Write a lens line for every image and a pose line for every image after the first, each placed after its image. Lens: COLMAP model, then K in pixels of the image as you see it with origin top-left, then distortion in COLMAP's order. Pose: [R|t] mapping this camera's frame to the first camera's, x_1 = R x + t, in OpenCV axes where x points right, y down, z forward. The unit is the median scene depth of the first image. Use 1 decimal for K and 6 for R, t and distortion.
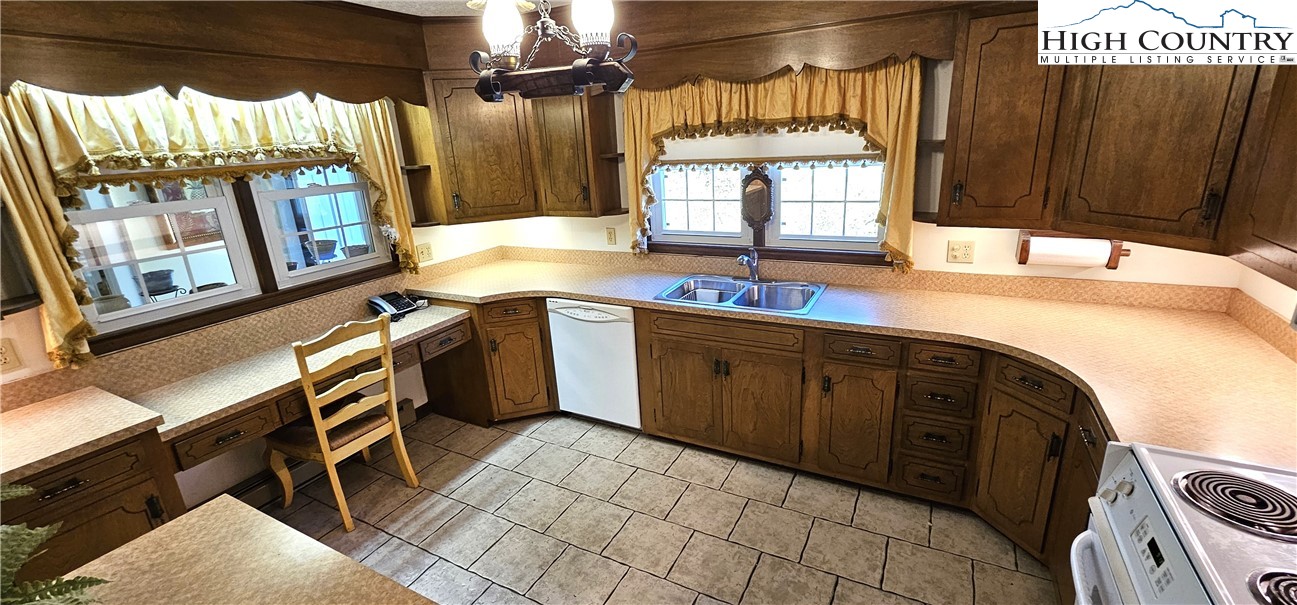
lens RADIAL K [[529.9, 0, 648.5], [0, 529.9, 302.5], [0, 0, 1]] dist [0.000043, 0.000005]
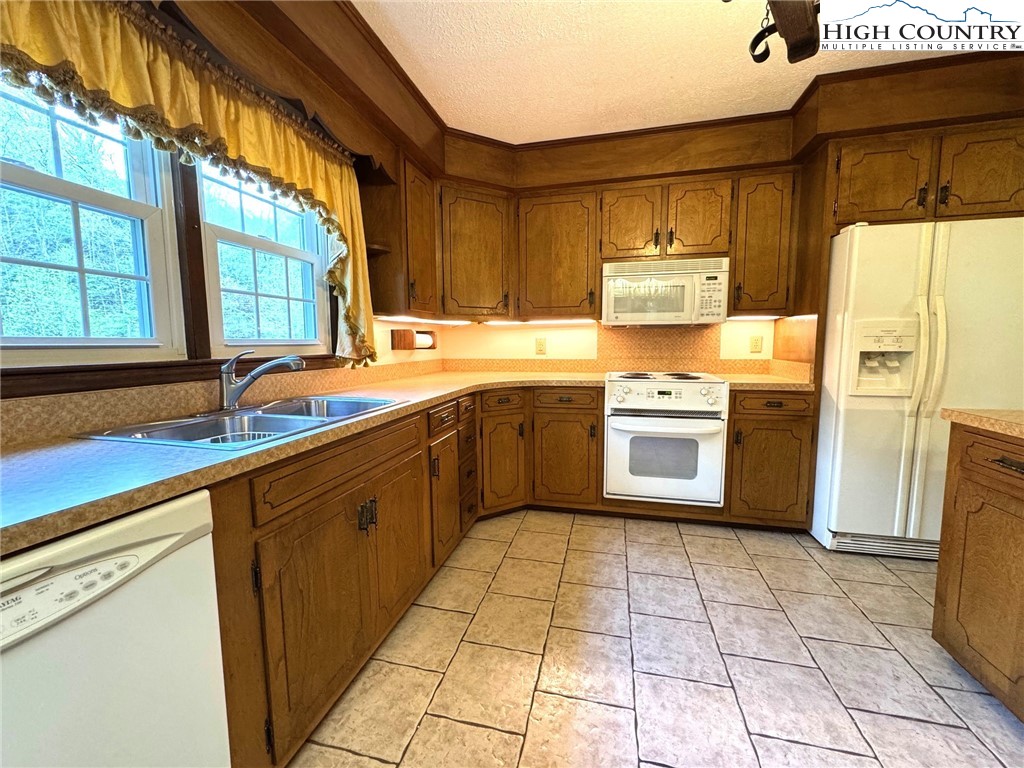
lens RADIAL K [[414.8, 0, 512.0], [0, 414.8, 384.0], [0, 0, 1]] dist [0.000626, 0.000122]
pose [[-0.248175, -0.038002, 0.967969, -0.404922], [0.311976, 0.942858, 0.117003, -0.030251], [-0.917104, 0.331020, -0.222138, 0.962560]]
